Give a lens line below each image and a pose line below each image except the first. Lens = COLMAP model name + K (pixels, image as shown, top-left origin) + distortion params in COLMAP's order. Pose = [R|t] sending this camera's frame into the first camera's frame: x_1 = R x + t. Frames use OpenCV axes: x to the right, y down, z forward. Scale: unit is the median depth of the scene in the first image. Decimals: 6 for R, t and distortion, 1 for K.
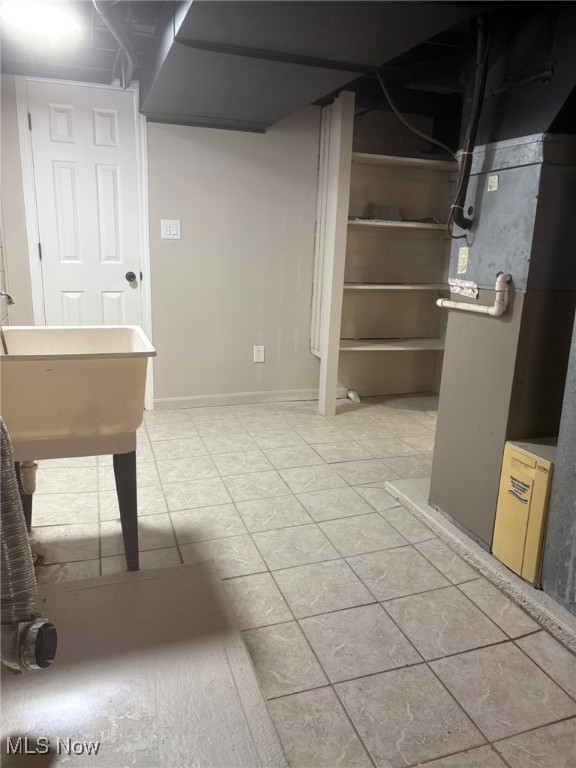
lens RADIAL K [[578.1, 0, 287.5], [0, 578.1, 384.8], [0, 0, 1]] dist [0.047733, -0.058553]
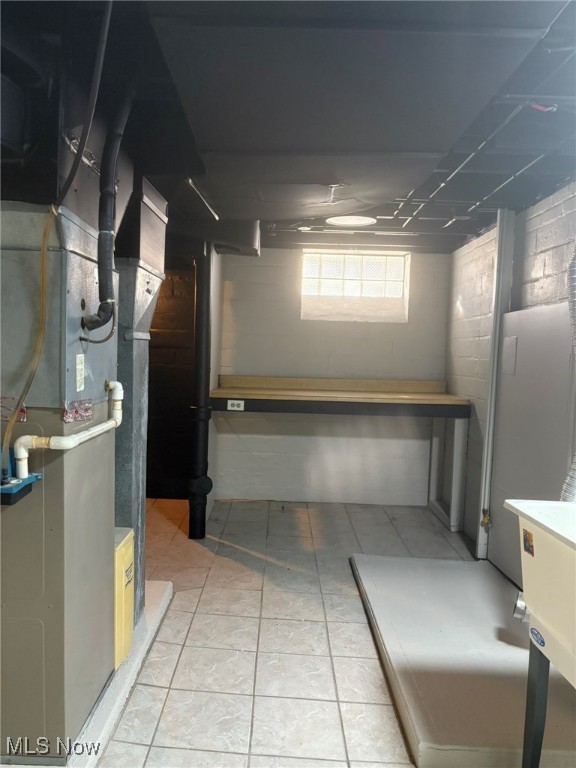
lens RADIAL K [[578.1, 0, 287.1], [0, 578.1, 386.3], [0, 0, 1]] dist [0.047733, -0.058553]
pose [[-0.949629, -0.080139, 0.302956, -0.170059], [0.013738, 0.955173, 0.295728, -0.457893], [-0.313074, 0.284994, -0.905960, 1.776552]]
